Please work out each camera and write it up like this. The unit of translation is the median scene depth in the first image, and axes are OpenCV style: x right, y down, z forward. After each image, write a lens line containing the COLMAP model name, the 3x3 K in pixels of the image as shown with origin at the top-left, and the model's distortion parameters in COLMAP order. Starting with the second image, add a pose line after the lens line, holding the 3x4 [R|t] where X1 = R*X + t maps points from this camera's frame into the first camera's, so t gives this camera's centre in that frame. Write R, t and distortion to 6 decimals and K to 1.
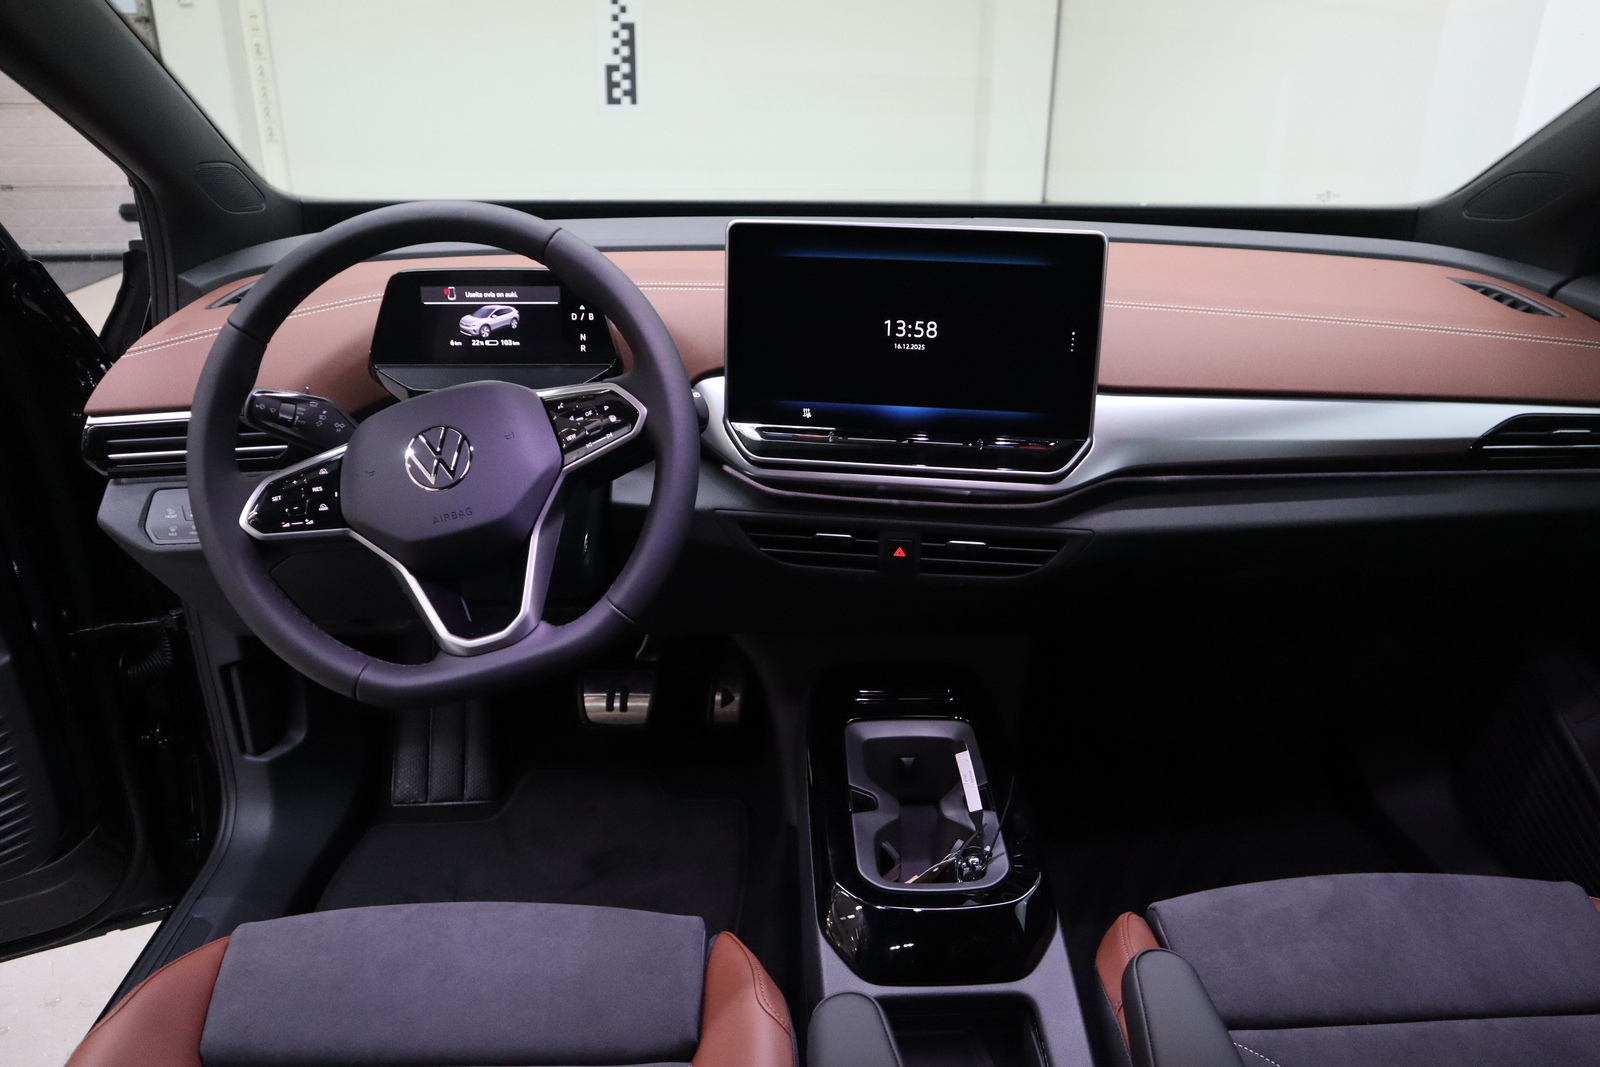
lens RADIAL K [[1174.0, 0, 800.0], [0, 1174.0, 533.5], [0, 0, 1]] dist [-0.062741, 0.005344]
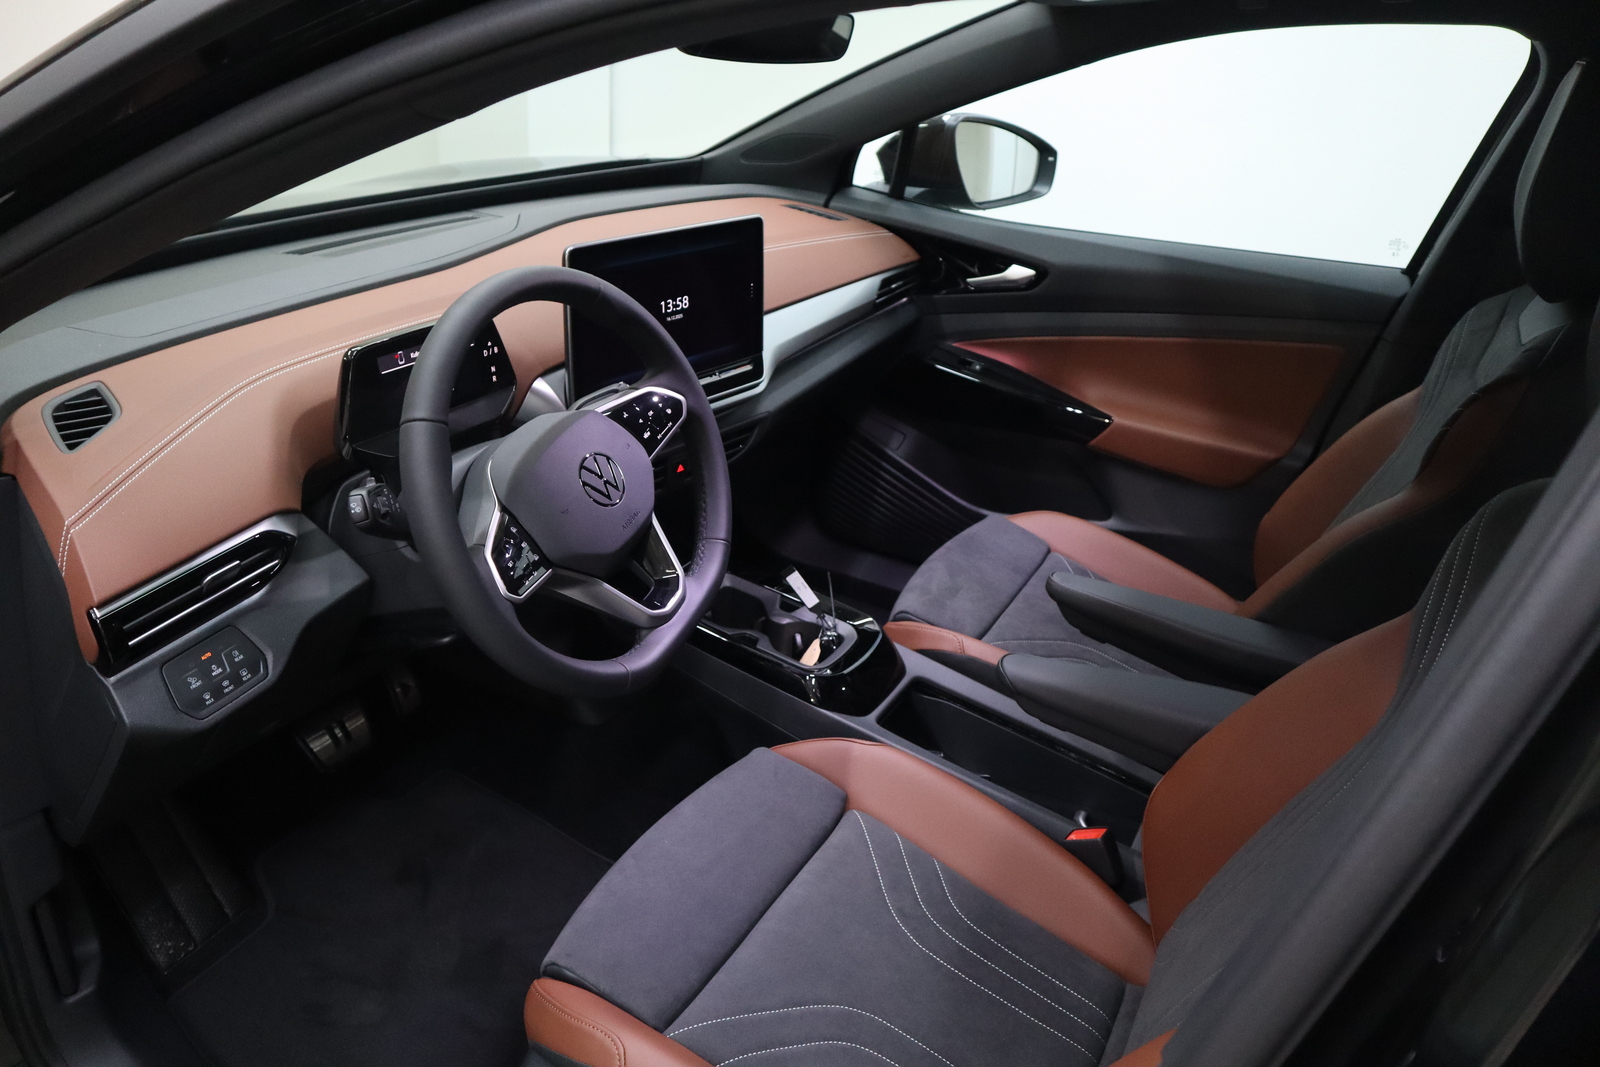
lens RADIAL K [[1174.0, 0, 800.0], [0, 1174.0, 533.5], [0, 0, 1]] dist [-0.062741, 0.005344]
pose [[0.512460, -0.349912, 0.784185, -0.991590], [0.277296, 0.931720, 0.234532, -0.205354], [-0.812706, 0.097263, 0.574498, 0.124637]]
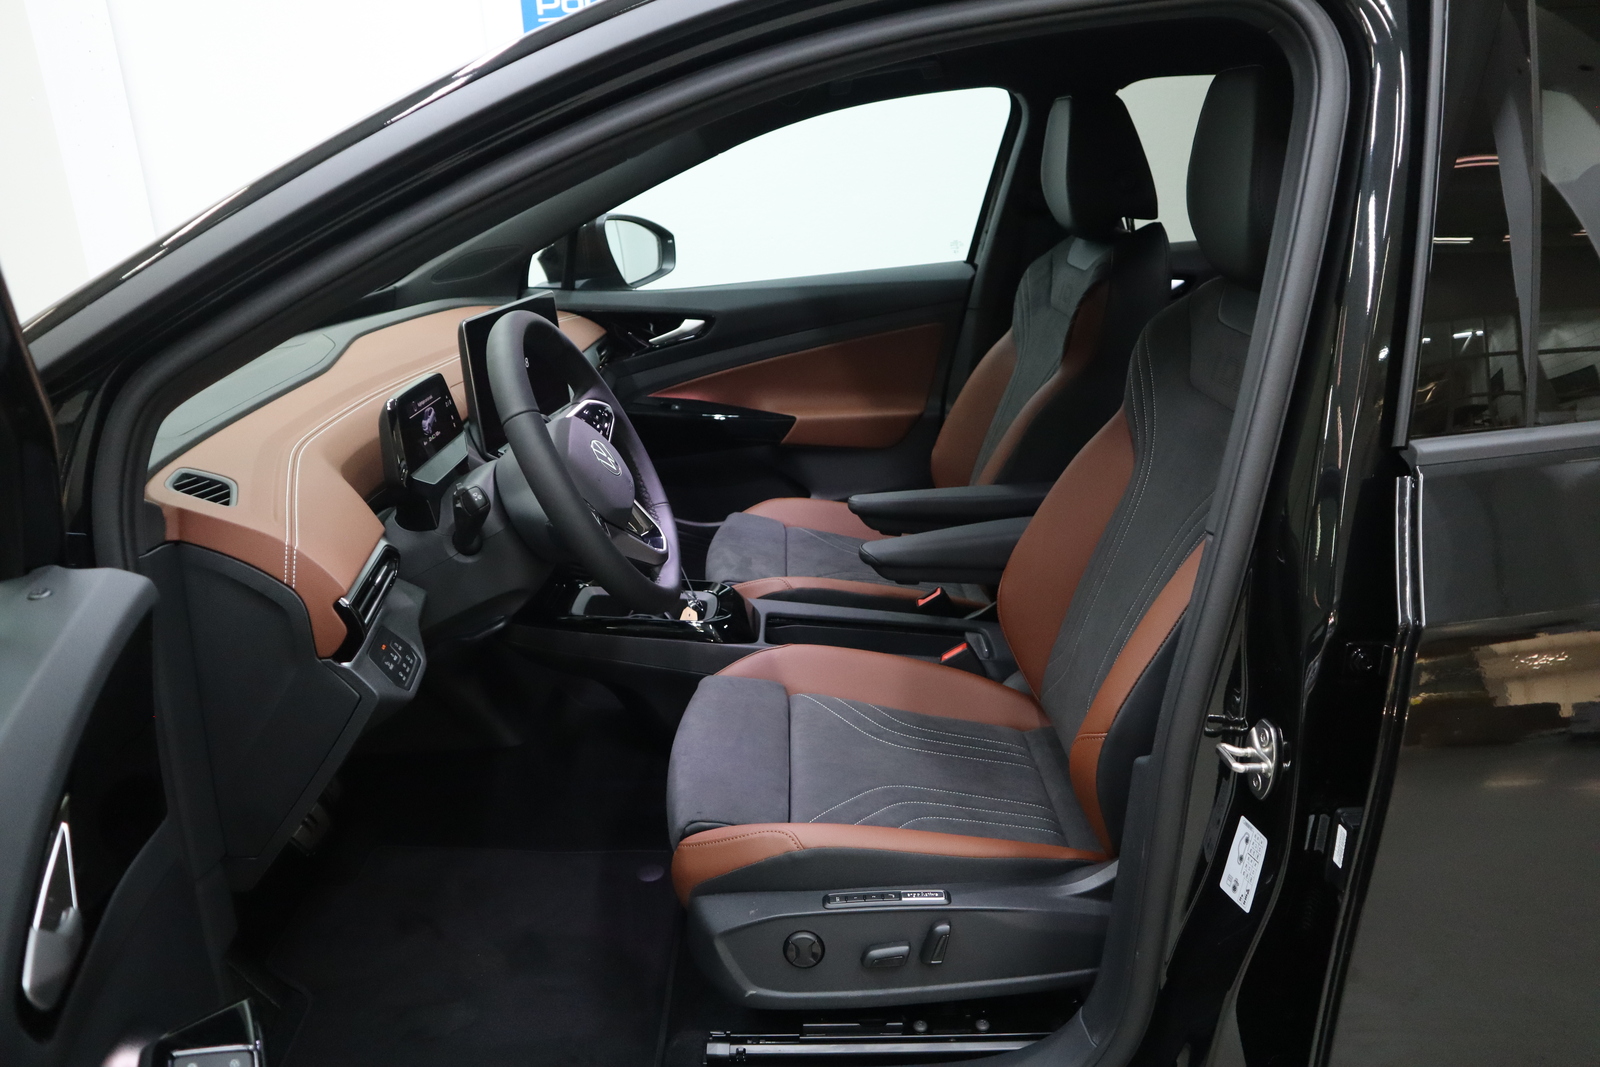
lens RADIAL K [[1174.0, 0, 800.0], [0, 1174.0, 533.5], [0, 0, 1]] dist [-0.062741, 0.005344]
pose [[0.031193, -0.324143, 0.945494, -1.548518], [0.430334, 0.858145, 0.280000, -0.263093], [-0.902131, 0.398144, 0.166257, 0.458998]]
